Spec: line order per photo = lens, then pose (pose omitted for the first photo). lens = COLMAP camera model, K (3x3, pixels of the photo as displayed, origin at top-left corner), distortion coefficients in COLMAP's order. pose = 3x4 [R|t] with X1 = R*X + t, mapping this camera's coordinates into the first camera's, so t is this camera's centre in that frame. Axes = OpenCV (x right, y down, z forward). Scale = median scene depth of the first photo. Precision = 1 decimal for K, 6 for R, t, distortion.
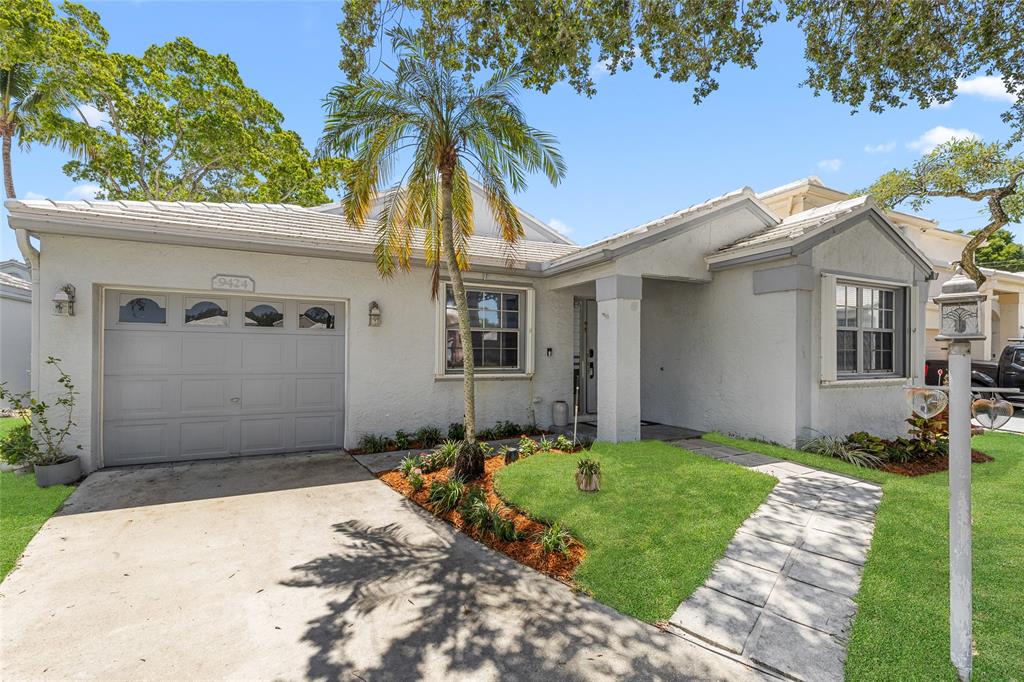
lens RADIAL K [[464.5, 0, 512.7], [0, 464.5, 358.2], [0, 0, 1]] dist [-0.000928, -0.000390]
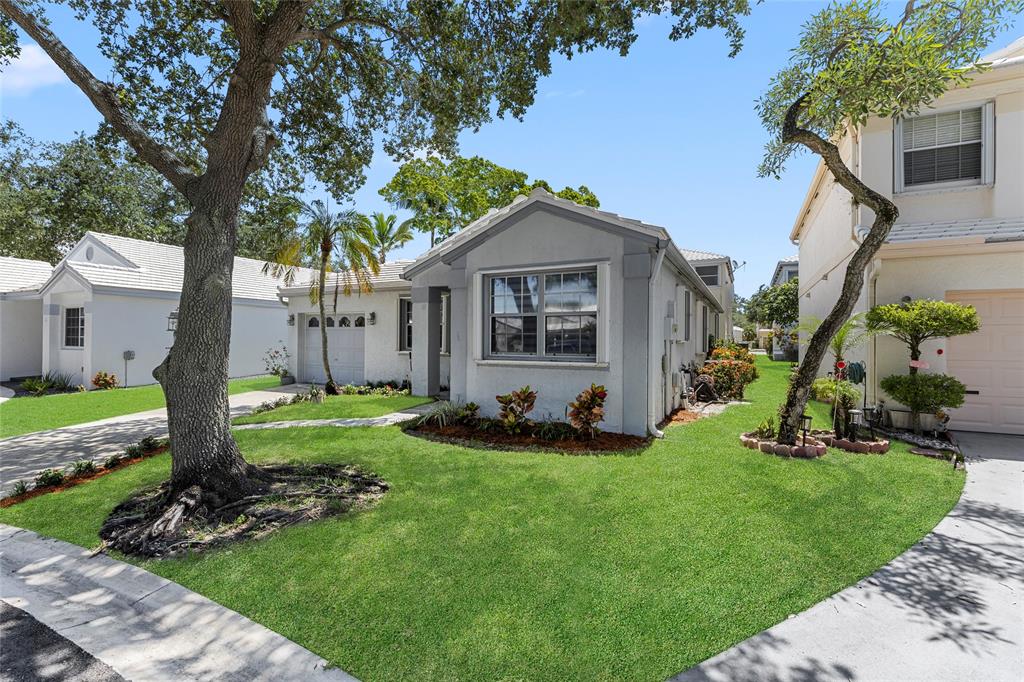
lens RADIAL K [[449.4, 0, 512.0], [0, 449.4, 341.0], [0, 0, 1]] dist [0.001977, 0.000057]
pose [[0.595568, 0.000865, -0.803304, 1.751625], [-0.007283, 0.999964, -0.004323, 0.003259], [0.803272, 0.008425, 0.595553, 0.393725]]
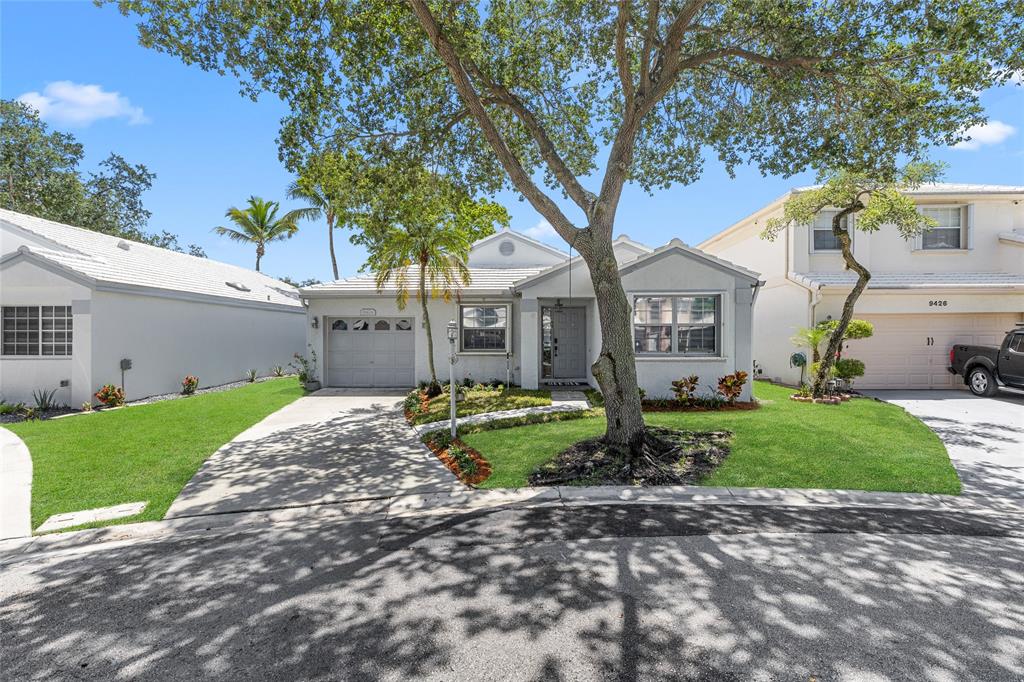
lens RADIAL K [[458.5, 0, 512.0], [0, 458.5, 341.0], [0, 0, 1]] dist [0.000890, -0.000348]
pose [[0.873625, -0.002872, -0.486591, 1.153702], [0.003013, 0.999995, -0.000493, -0.012443], [0.486590, -0.001035, 0.873630, -0.666996]]
